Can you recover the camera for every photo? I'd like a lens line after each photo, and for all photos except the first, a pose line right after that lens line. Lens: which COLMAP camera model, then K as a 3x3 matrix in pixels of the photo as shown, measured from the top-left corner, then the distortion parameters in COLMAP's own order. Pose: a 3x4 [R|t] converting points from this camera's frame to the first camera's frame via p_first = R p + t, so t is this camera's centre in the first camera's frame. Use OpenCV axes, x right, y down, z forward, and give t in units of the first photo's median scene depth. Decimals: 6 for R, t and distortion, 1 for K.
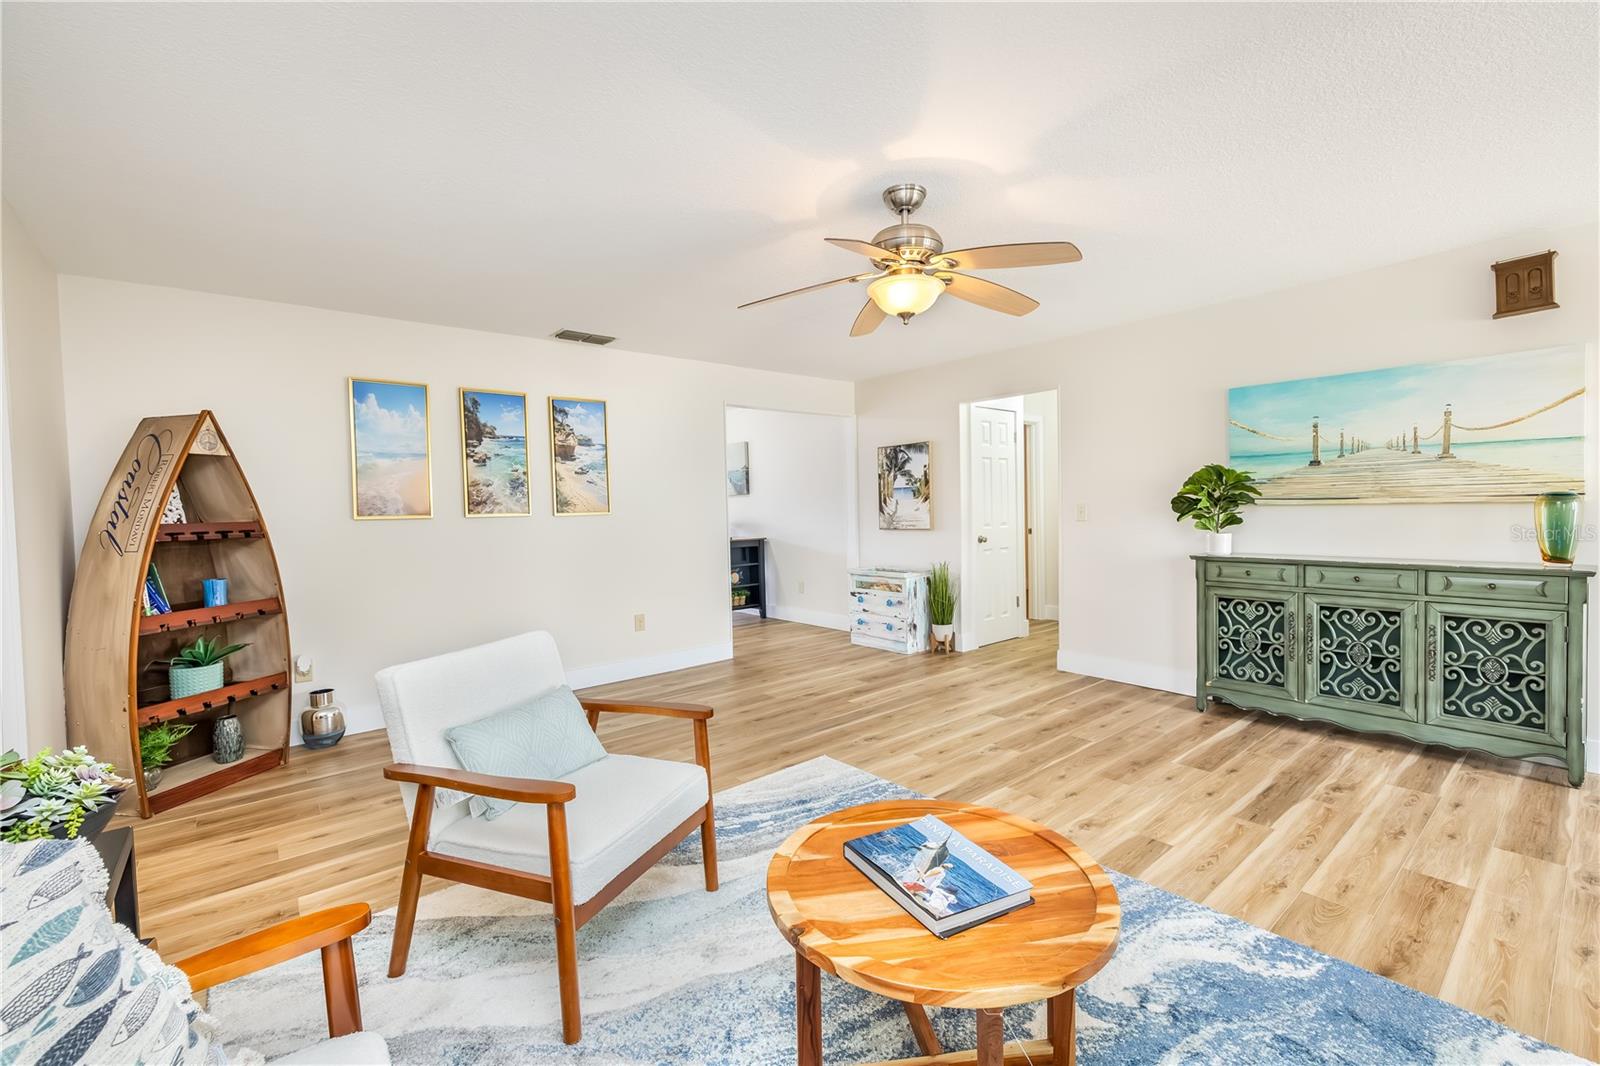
lens RADIAL K [[677.1, 0, 798.3], [0, 677.1, 527.5], [0, 0, 1]] dist [-0.000637, 0.000178]
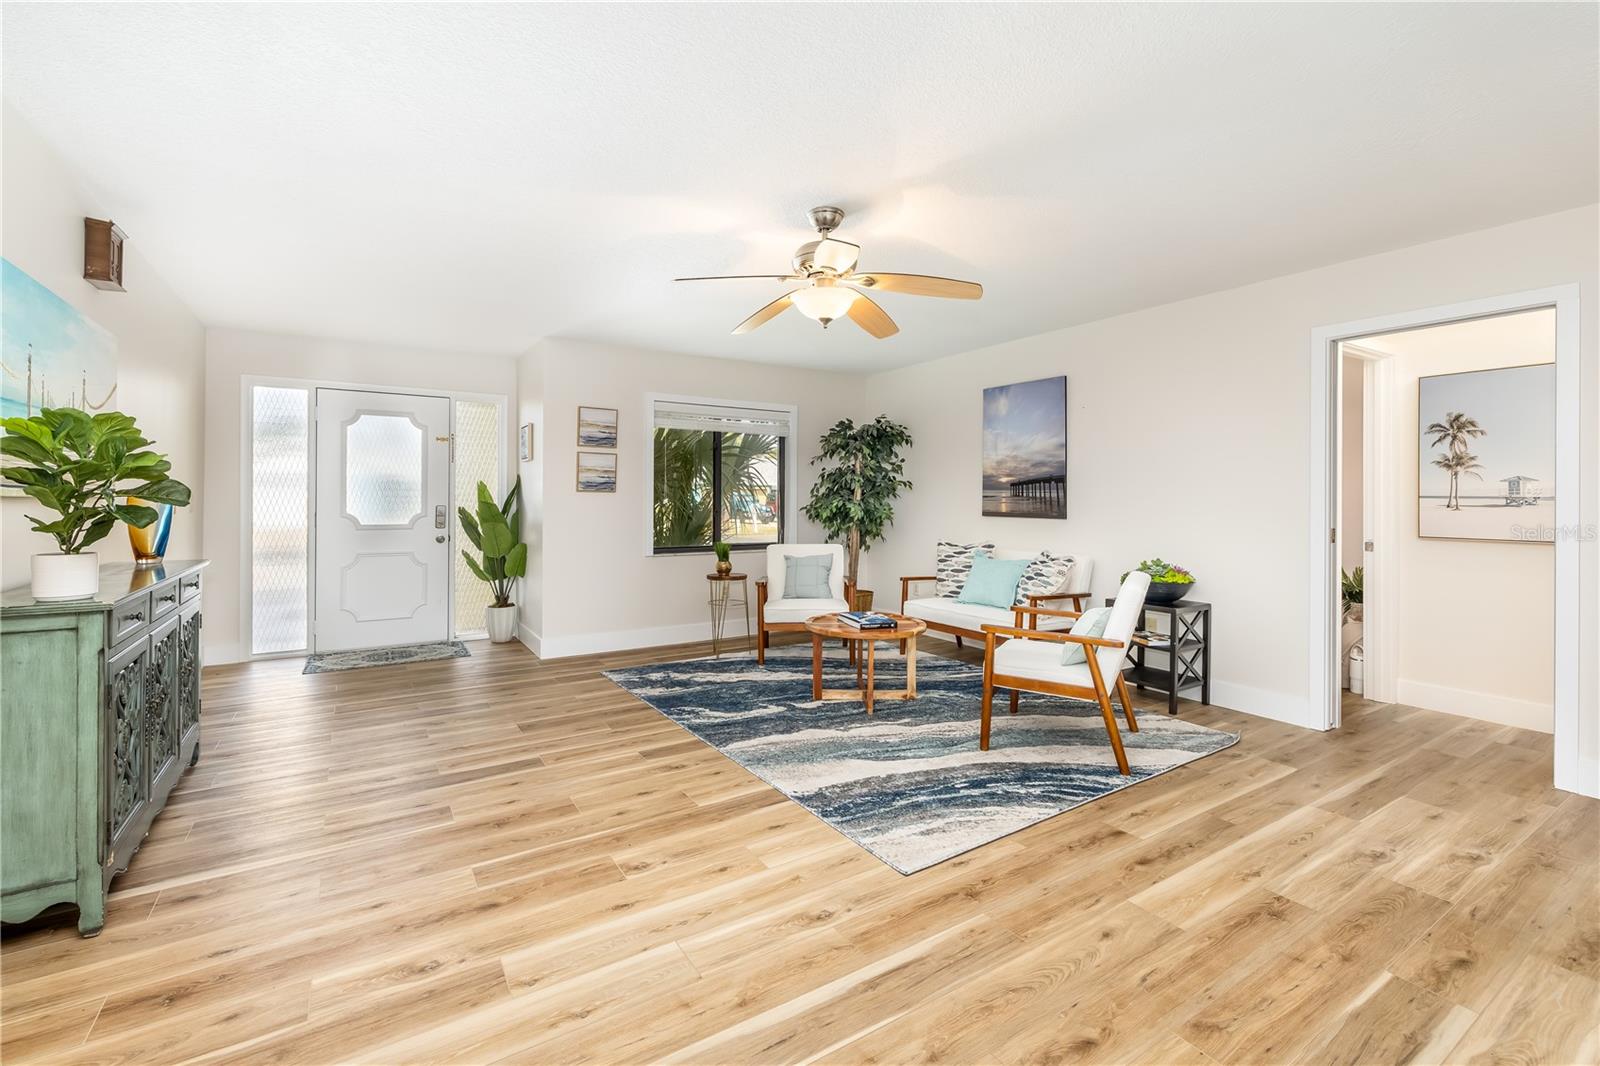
lens RADIAL K [[690.5, 0, 795.0], [0, 690.5, 495.2], [0, 0, 1]] dist [0.000234, 0.000107]
pose [[-0.992543, 0.017889, 0.120578, 0.052102], [0.020971, 0.999484, 0.024341, -0.034968], [-0.120080, 0.026688, -0.992405, 1.477915]]
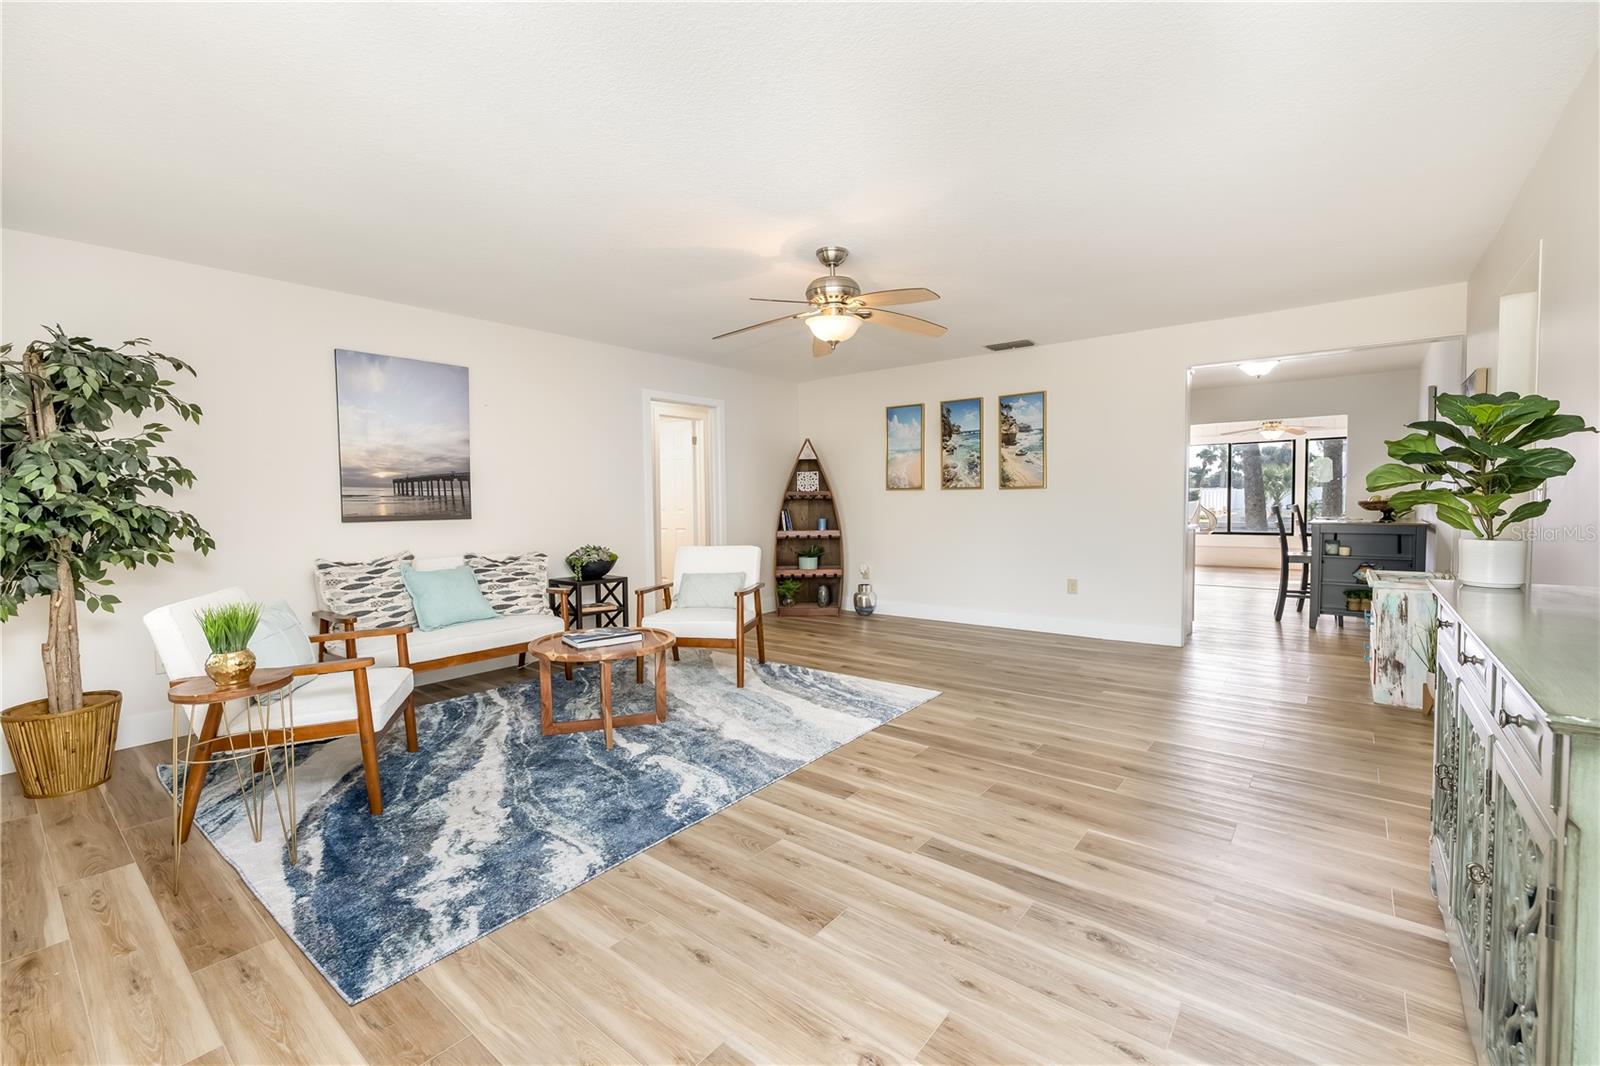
lens RADIAL K [[677.1, 0, 798.3], [0, 677.1, 527.5], [0, 0, 1]] dist [-0.000637, 0.000178]
pose [[0.197839, 0.064635, -0.978101, 1.019010], [-0.021583, 0.997869, 0.061576, -0.019513], [0.979997, 0.008928, 0.198812, 0.458160]]
